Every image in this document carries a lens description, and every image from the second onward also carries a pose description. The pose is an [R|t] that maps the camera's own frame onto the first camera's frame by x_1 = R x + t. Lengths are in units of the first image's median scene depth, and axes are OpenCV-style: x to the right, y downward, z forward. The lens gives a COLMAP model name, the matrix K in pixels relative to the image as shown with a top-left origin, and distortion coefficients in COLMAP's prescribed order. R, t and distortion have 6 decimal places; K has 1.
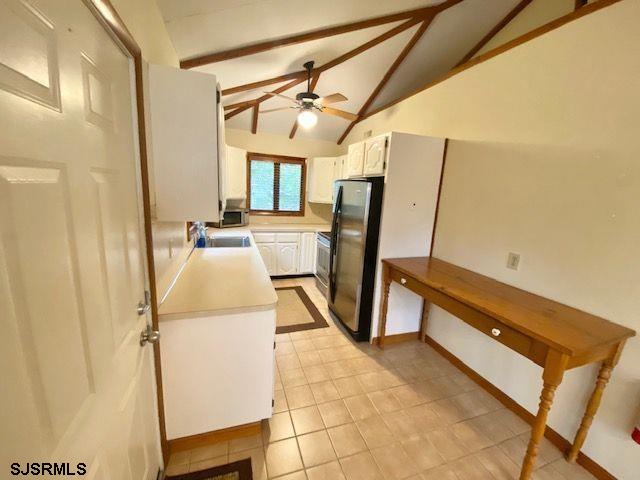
lens RADIAL K [[256.3, 0, 320.0], [0, 256.3, 240.0], [0, 0, 1]] dist [-0.009636, -0.000473]
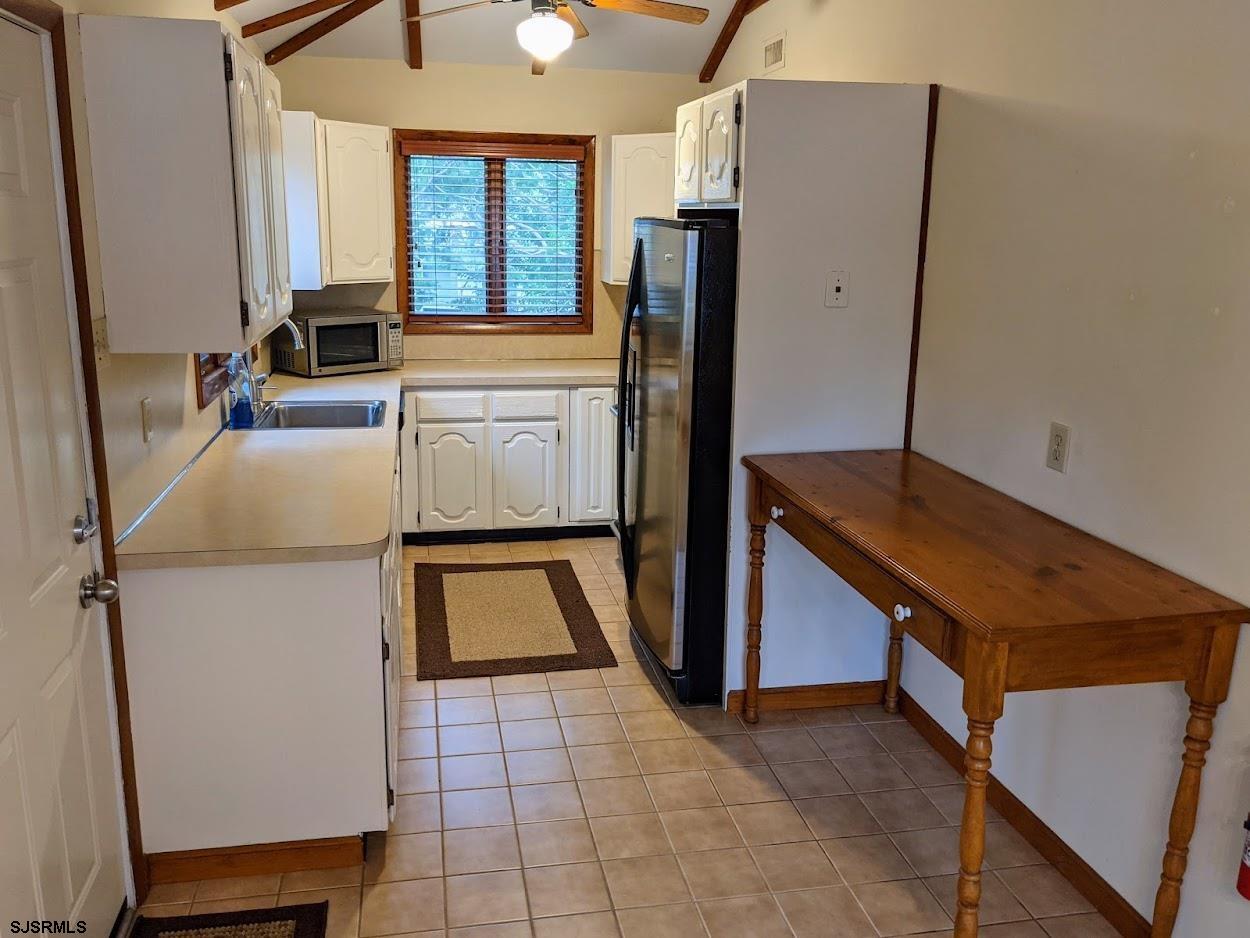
lens RADIAL K [[1024.5, 0, 625.0], [0, 1024.5, 469.0], [0, 0, 1]] dist [0.006519, 0.003016]
pose [[0.991131, -0.006515, -0.132725, 0.263905], [0.011555, 0.999240, 0.037236, 0.039973], [0.132382, -0.038440, 0.990453, -0.356997]]
